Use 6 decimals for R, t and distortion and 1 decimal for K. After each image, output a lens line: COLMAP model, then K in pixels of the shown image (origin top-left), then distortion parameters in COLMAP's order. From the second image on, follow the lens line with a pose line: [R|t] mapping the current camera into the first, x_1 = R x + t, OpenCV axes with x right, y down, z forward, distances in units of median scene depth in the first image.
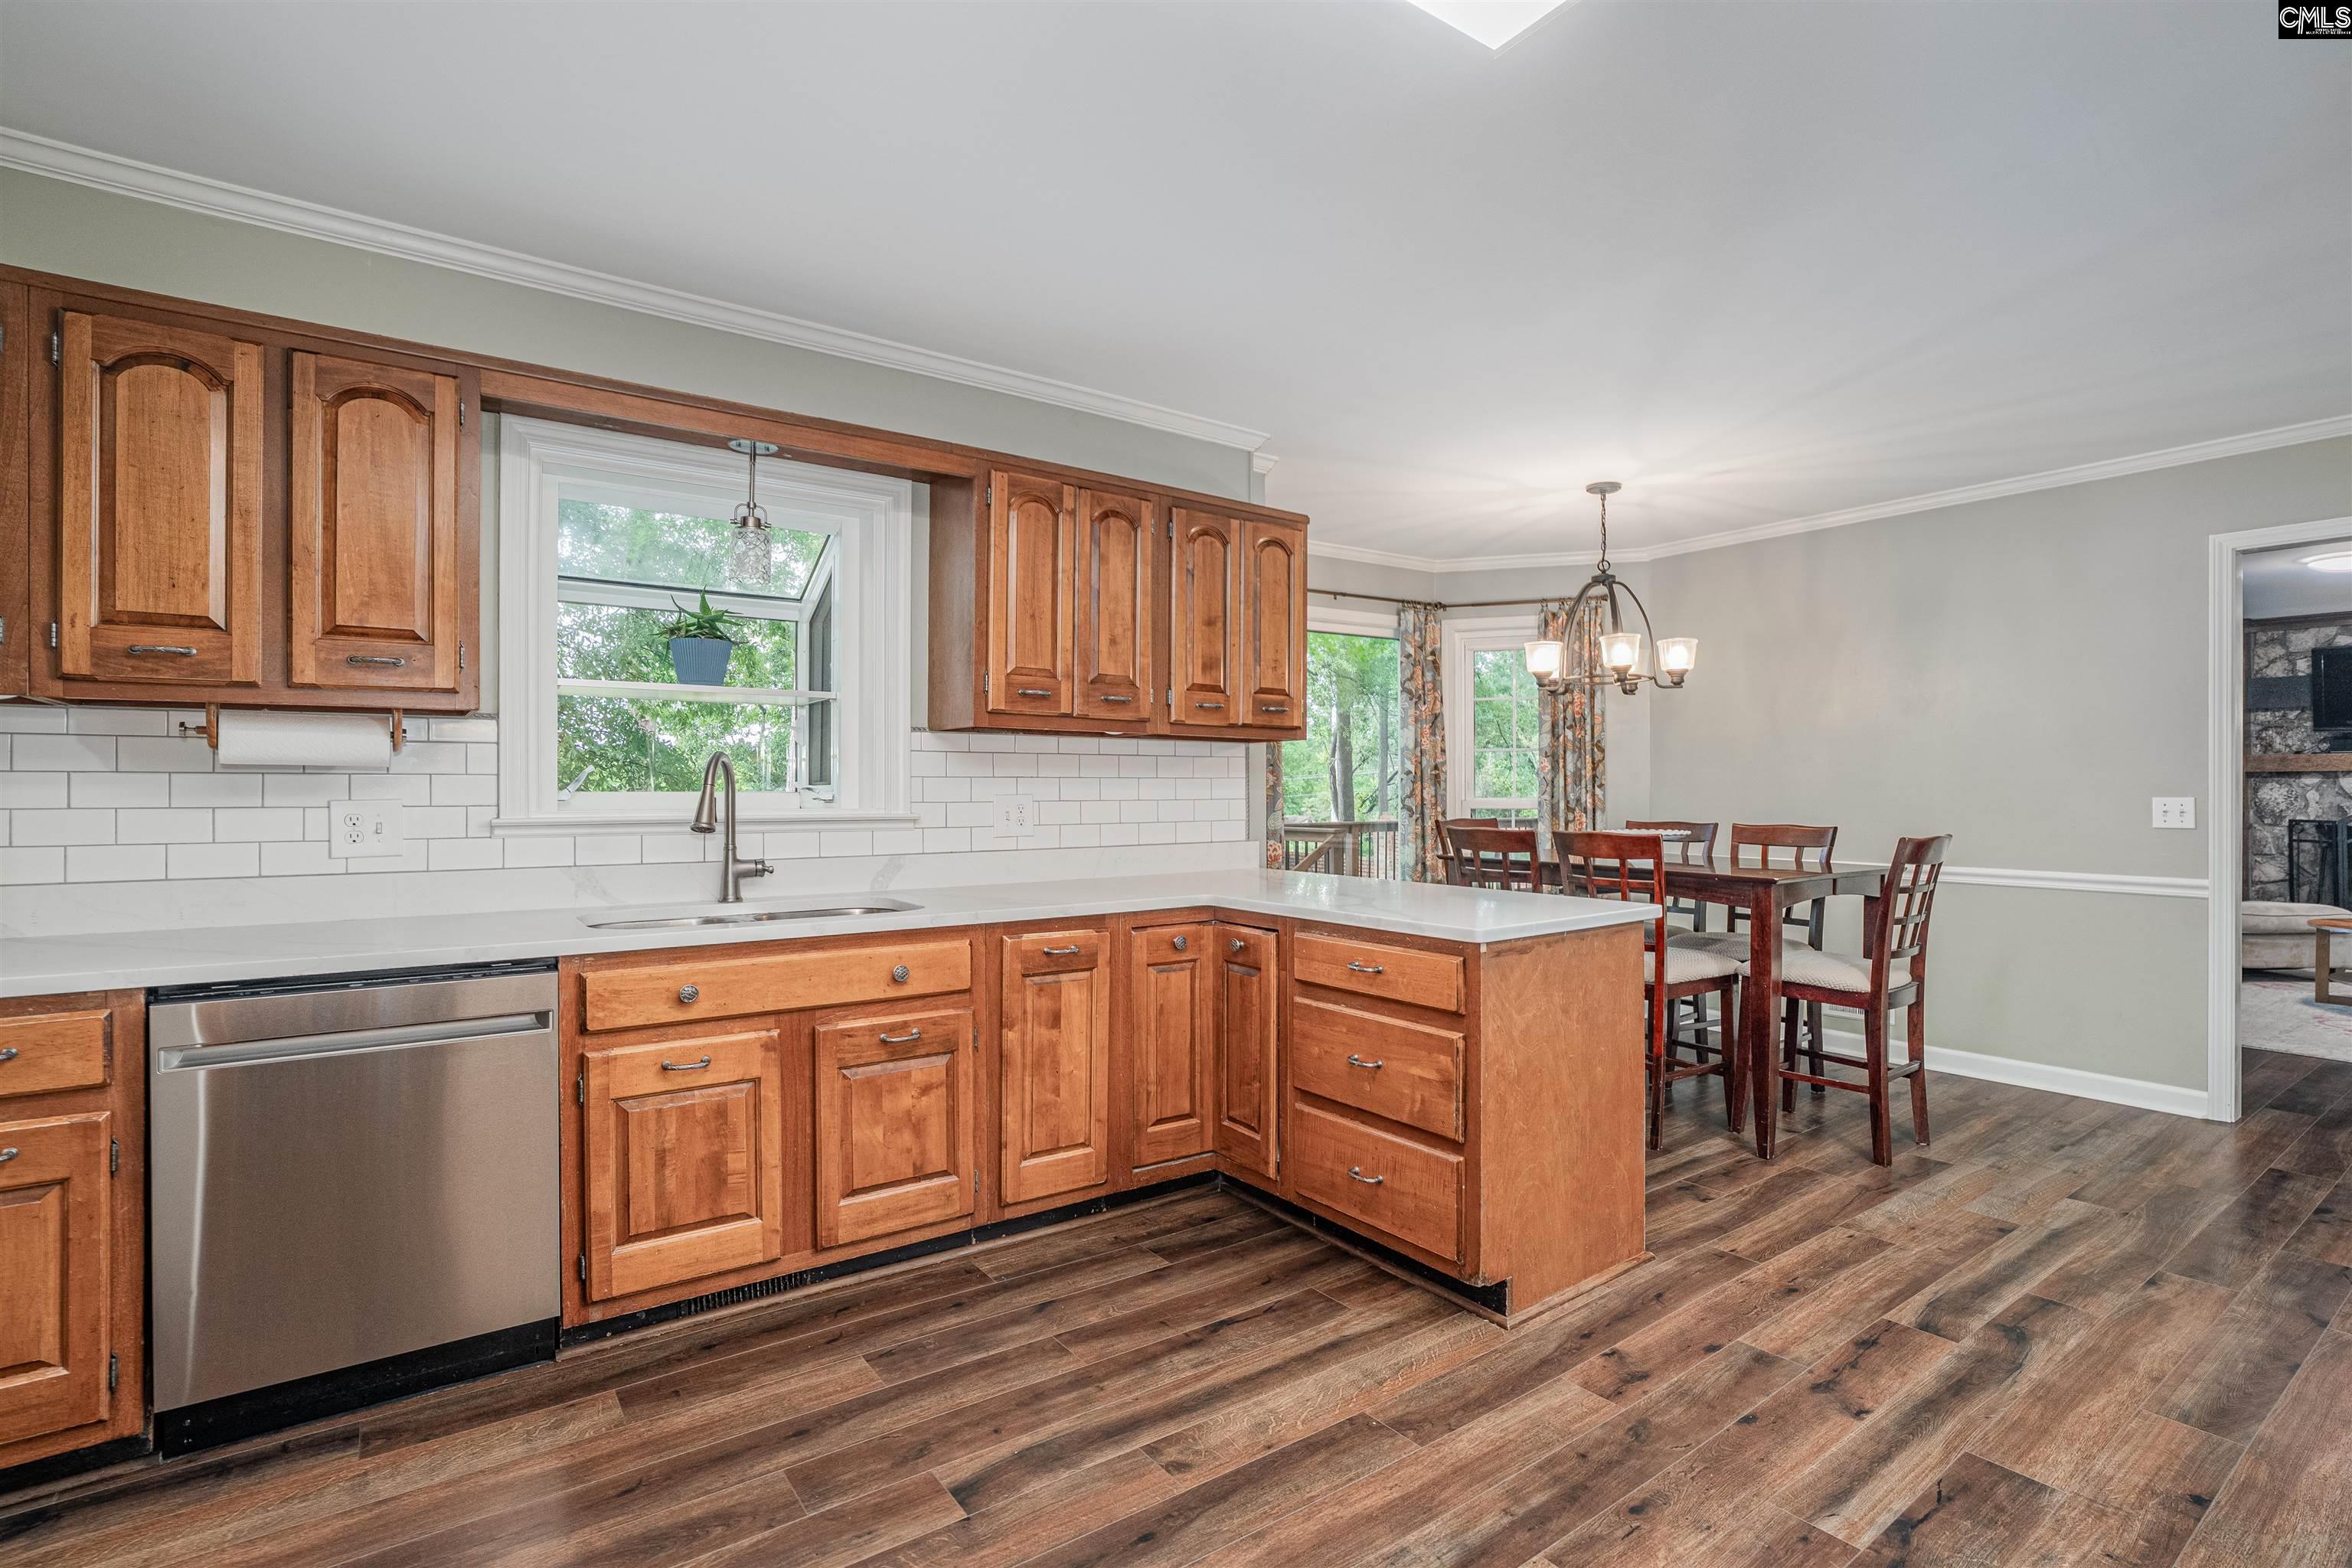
lens RADIAL K [[1081.1, 0, 1173.7], [0, 1081.1, 780.9], [0, 0, 1]] dist [-0.033712, 0.008584]
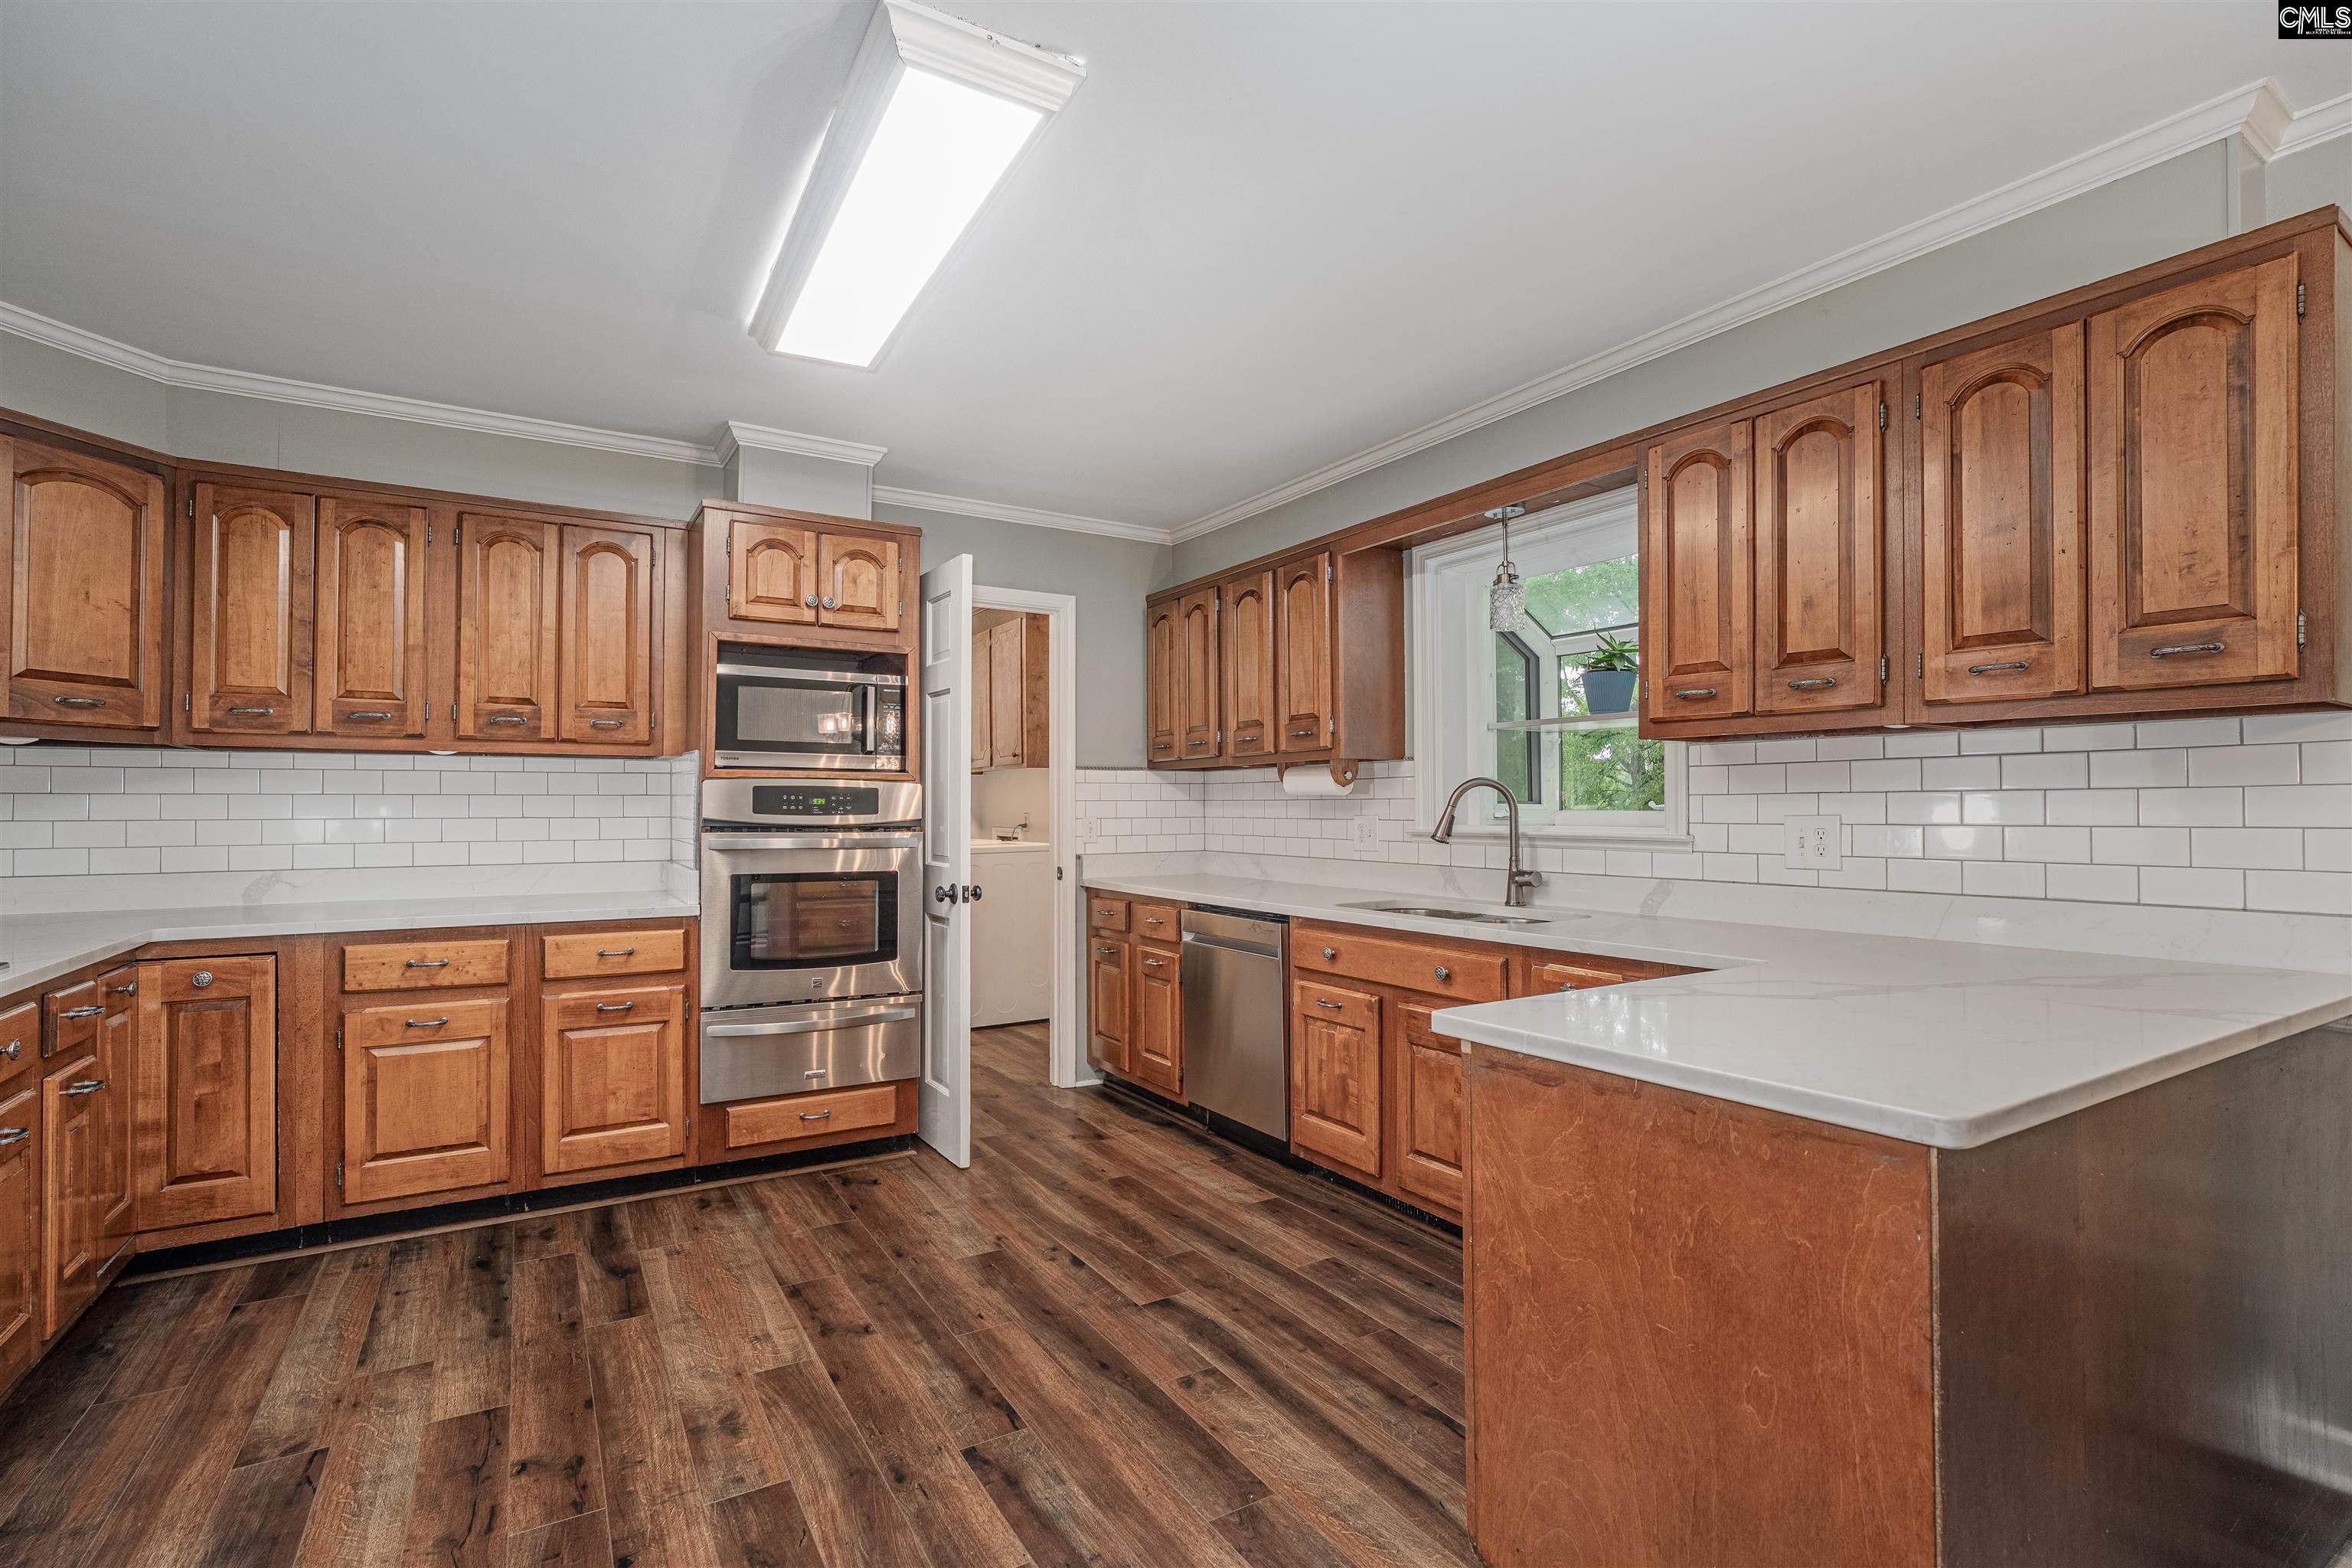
lens RADIAL K [[1081.1, 0, 1128.3], [0, 1081.1, 800.0], [0, 0, 1]] dist [-0.033712, 0.008584]
pose [[-0.096836, -0.009248, -0.995257, 0.991090], [0.008955, 0.999908, -0.010162, 0.007421], [0.995260, -0.009897, -0.096744, 0.874864]]
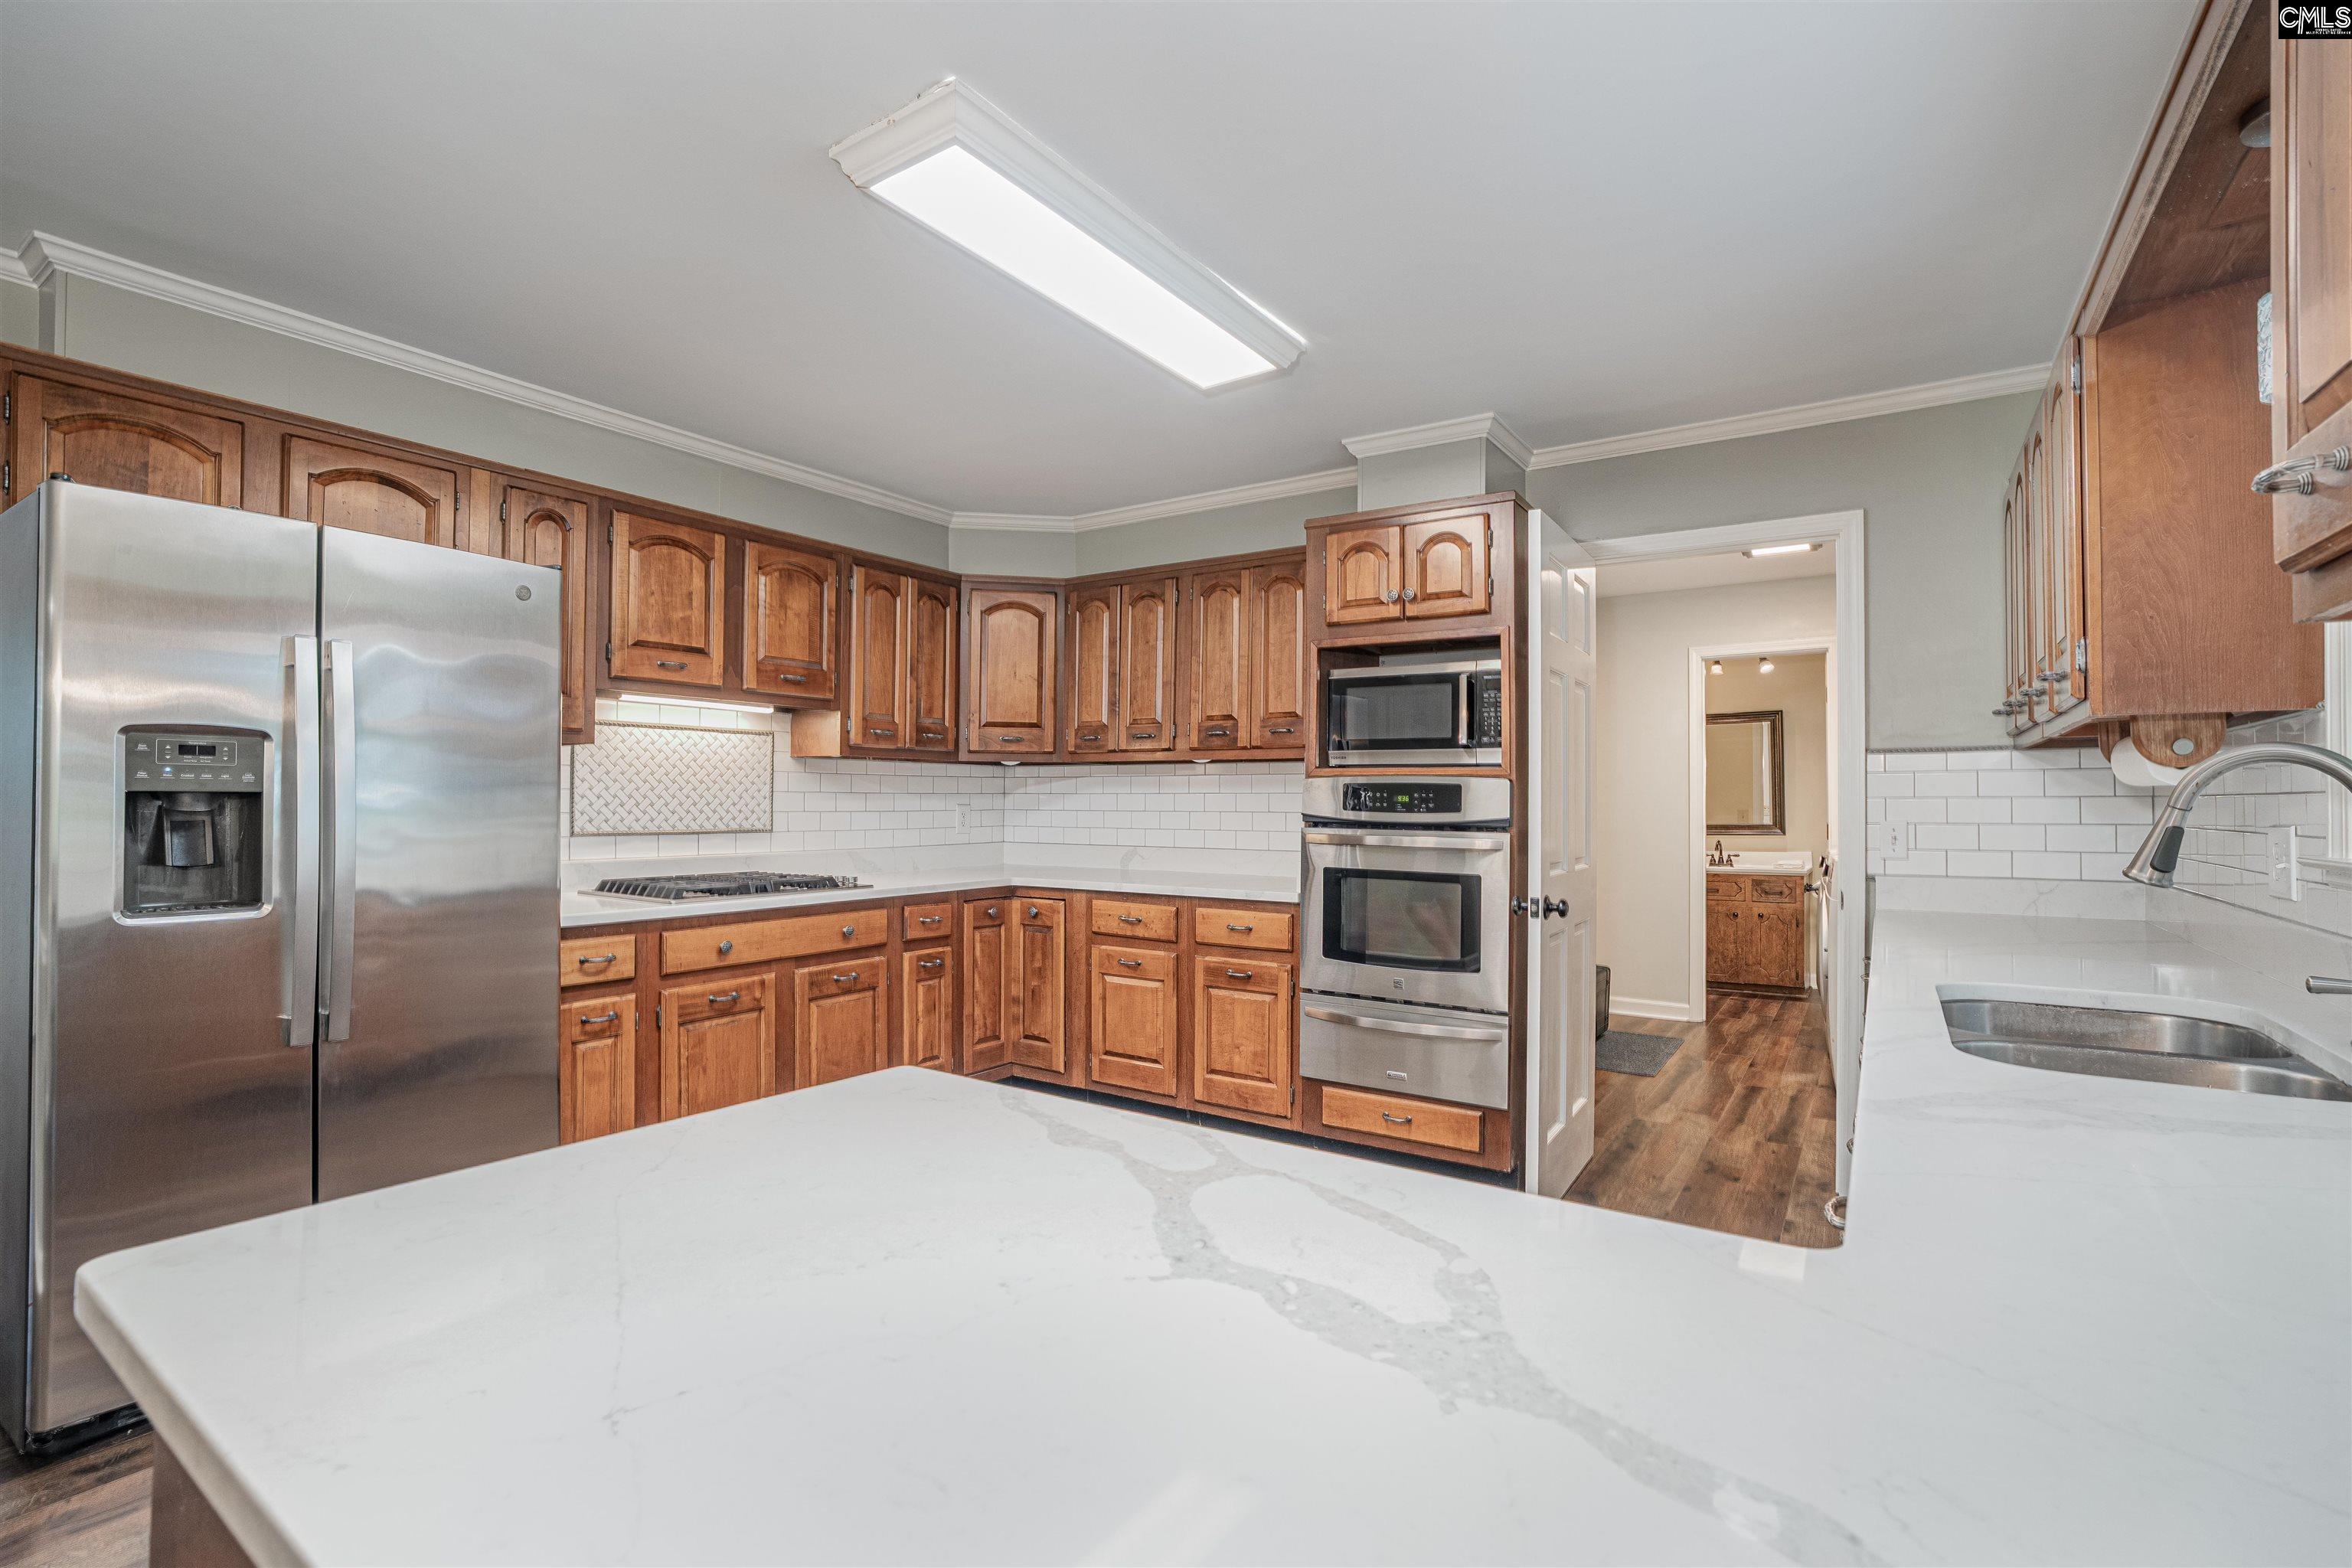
lens RADIAL K [[1081.1, 0, 1151.7], [0, 1081.1, 789.1], [0, 0, 1]] dist [-0.033712, 0.008584]
pose [[-0.942894, -0.009115, -0.332968, 0.352502], [-0.002797, 0.999807, -0.019451, 0.006913], [0.333081, -0.017409, -0.942737, 1.576788]]
